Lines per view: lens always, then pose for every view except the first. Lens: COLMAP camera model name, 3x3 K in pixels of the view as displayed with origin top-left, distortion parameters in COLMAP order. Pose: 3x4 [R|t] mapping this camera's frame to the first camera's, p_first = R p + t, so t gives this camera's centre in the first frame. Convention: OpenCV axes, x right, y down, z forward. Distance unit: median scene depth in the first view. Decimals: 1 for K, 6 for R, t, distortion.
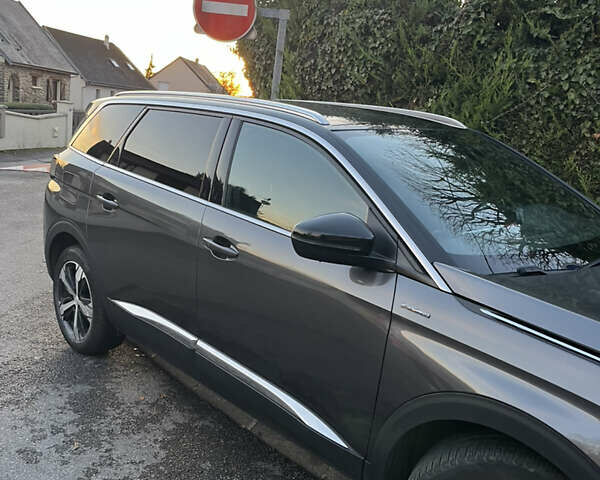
lens RADIAL K [[600.9, 0, 298.4], [0, 600.9, 228.0], [0, 0, 1]] dist [0.017405, 0.023869]
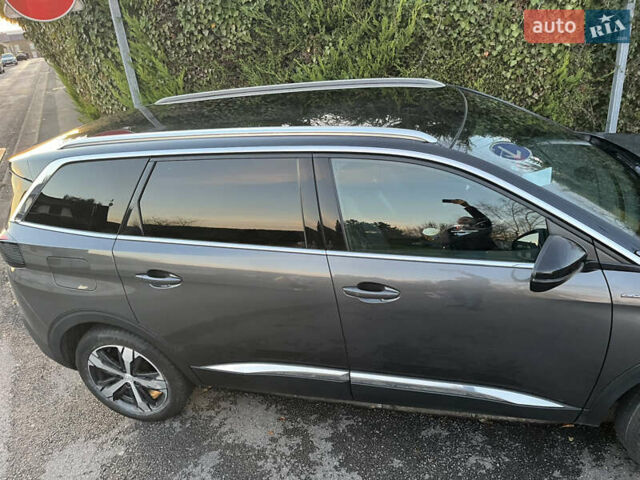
lens RADIAL K [[474.0, 0, 318.7], [0, 474.0, 232.3], [0, 0, 1]] dist [0.076302, -0.090447]
pose [[0.828745, -0.394706, 0.396722, -0.306371], [0.281101, 0.906589, 0.314766, -0.213272], [-0.483904, -0.149342, 0.862284, 0.242958]]
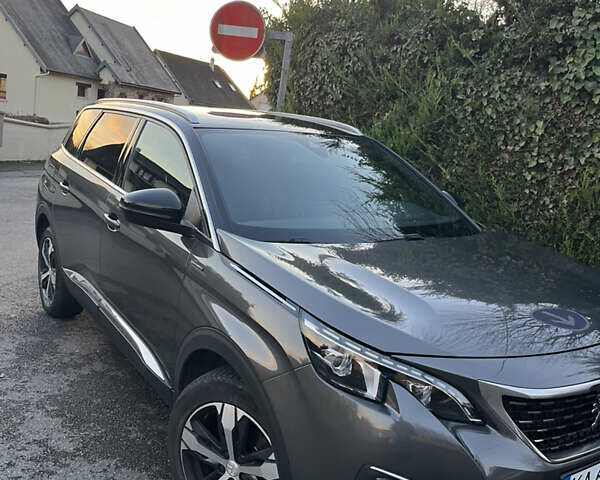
lens RADIAL K [[600.9, 0, 298.4], [0, 600.9, 228.0], [0, 0, 1]] dist [0.017405, 0.023869]
pose [[0.985826, 0.052224, -0.159436, 0.282299], [-0.057942, 0.997825, -0.031429, 0.040478], [0.157448, 0.040221, 0.986708, -0.098550]]
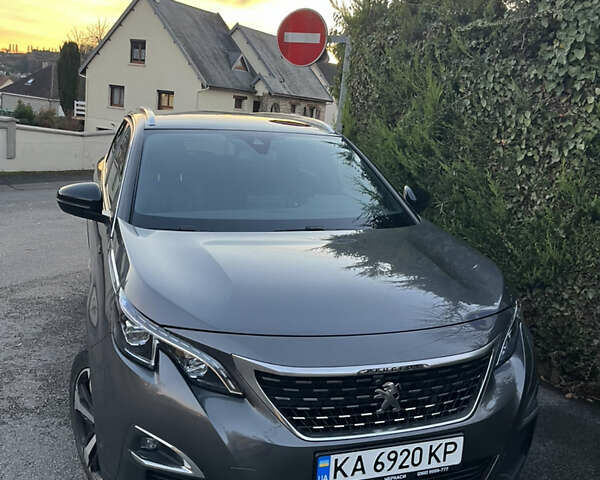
lens RADIAL K [[600.9, 0, 298.4], [0, 600.9, 228.0], [0, 0, 1]] dist [0.017405, 0.023869]
pose [[0.908285, 0.061060, -0.413872, 0.568463], [-0.077395, 0.996740, -0.022799, 0.038724], [0.411130, 0.052739, 0.910050, -0.050274]]
